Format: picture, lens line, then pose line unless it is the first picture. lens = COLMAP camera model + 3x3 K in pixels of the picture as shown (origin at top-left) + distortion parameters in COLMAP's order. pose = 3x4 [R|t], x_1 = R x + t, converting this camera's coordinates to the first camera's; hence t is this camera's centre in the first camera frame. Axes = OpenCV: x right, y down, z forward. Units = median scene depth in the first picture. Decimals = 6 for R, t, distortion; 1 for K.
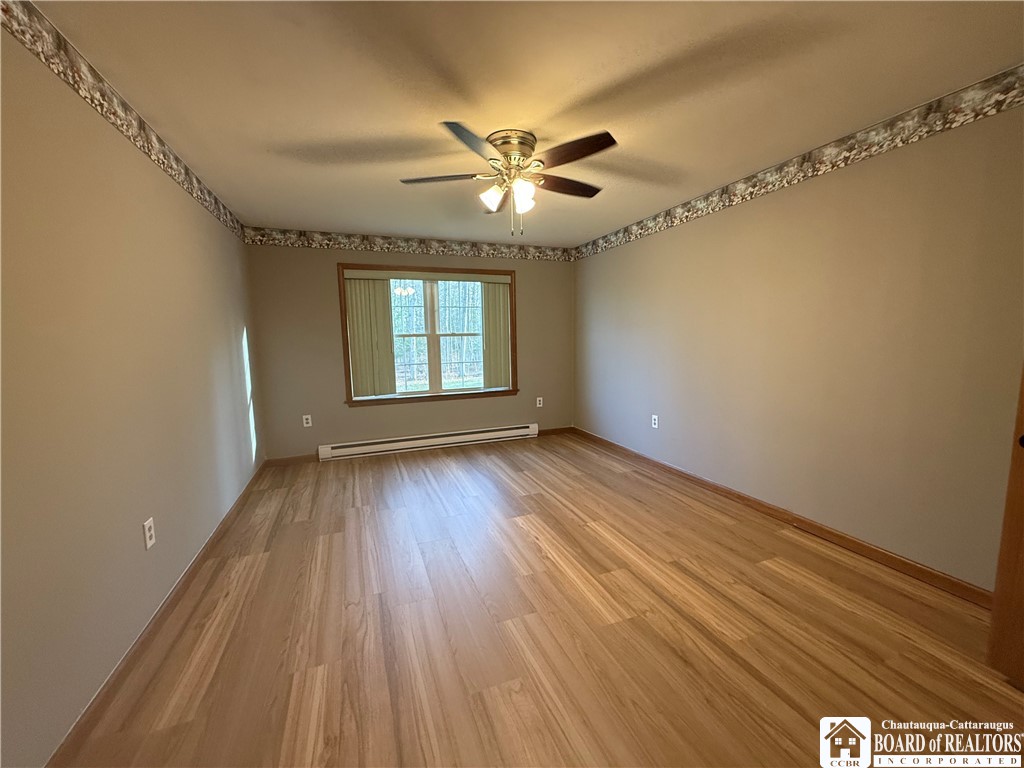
lens RADIAL K [[408.1, 0, 510.0], [0, 408.1, 385.6], [0, 0, 1]] dist [-0.000399, -0.000390]
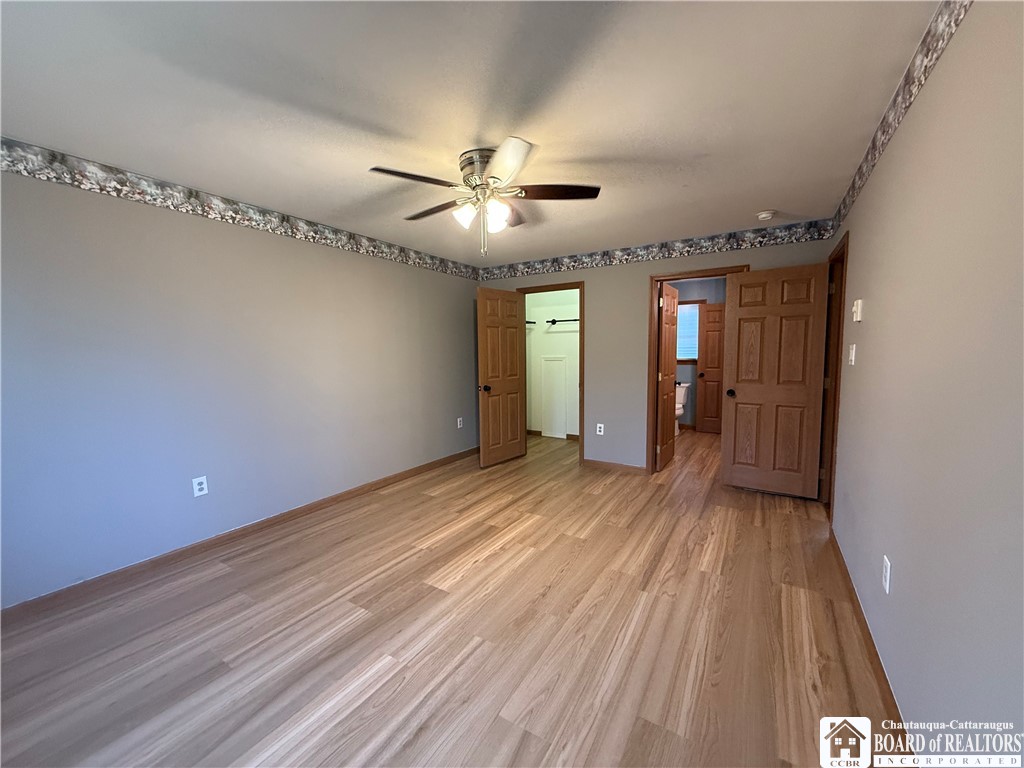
lens RADIAL K [[408.1, 0, 510.0], [0, 408.1, 385.6], [0, 0, 1]] dist [-0.000399, -0.000390]
pose [[-0.600538, -0.044688, 0.798346, -0.542568], [0.118213, 0.982503, 0.143920, -0.125750], [-0.790809, 0.180805, -0.584748, 1.040455]]
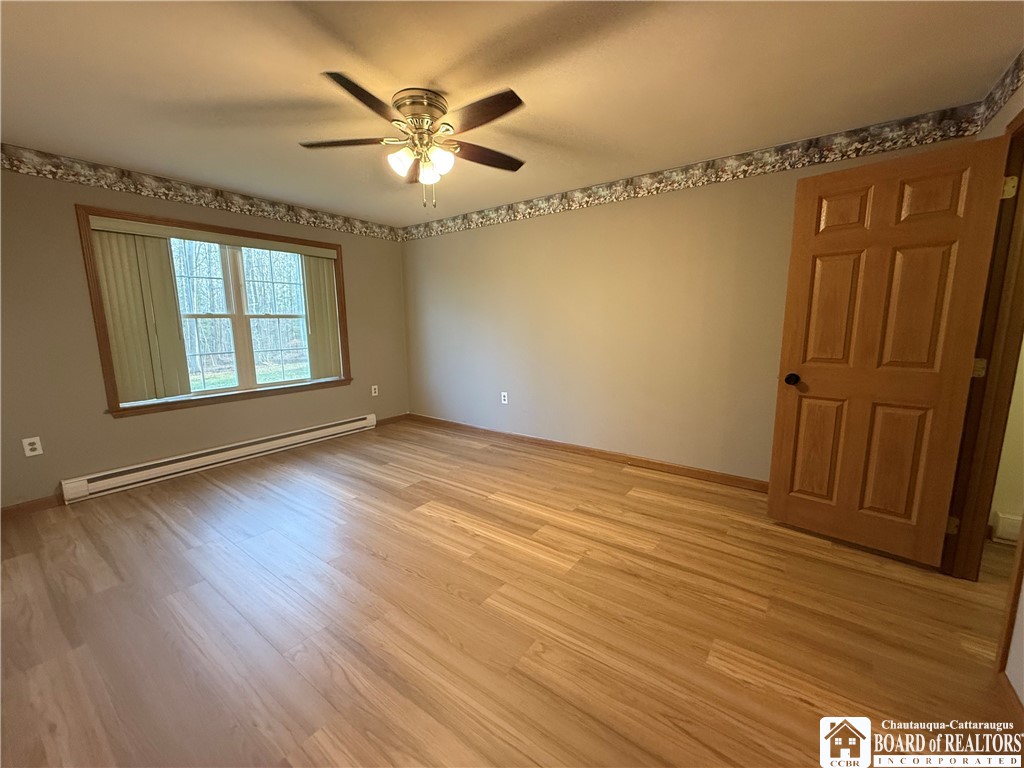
lens RADIAL K [[408.1, 0, 510.0], [0, 408.1, 385.6], [0, 0, 1]] dist [-0.000399, -0.000390]
pose [[0.844180, -0.073632, 0.530978, -0.232626], [0.057911, 0.997251, 0.046222, 0.005551], [-0.532922, -0.008270, 0.846124, 0.066545]]
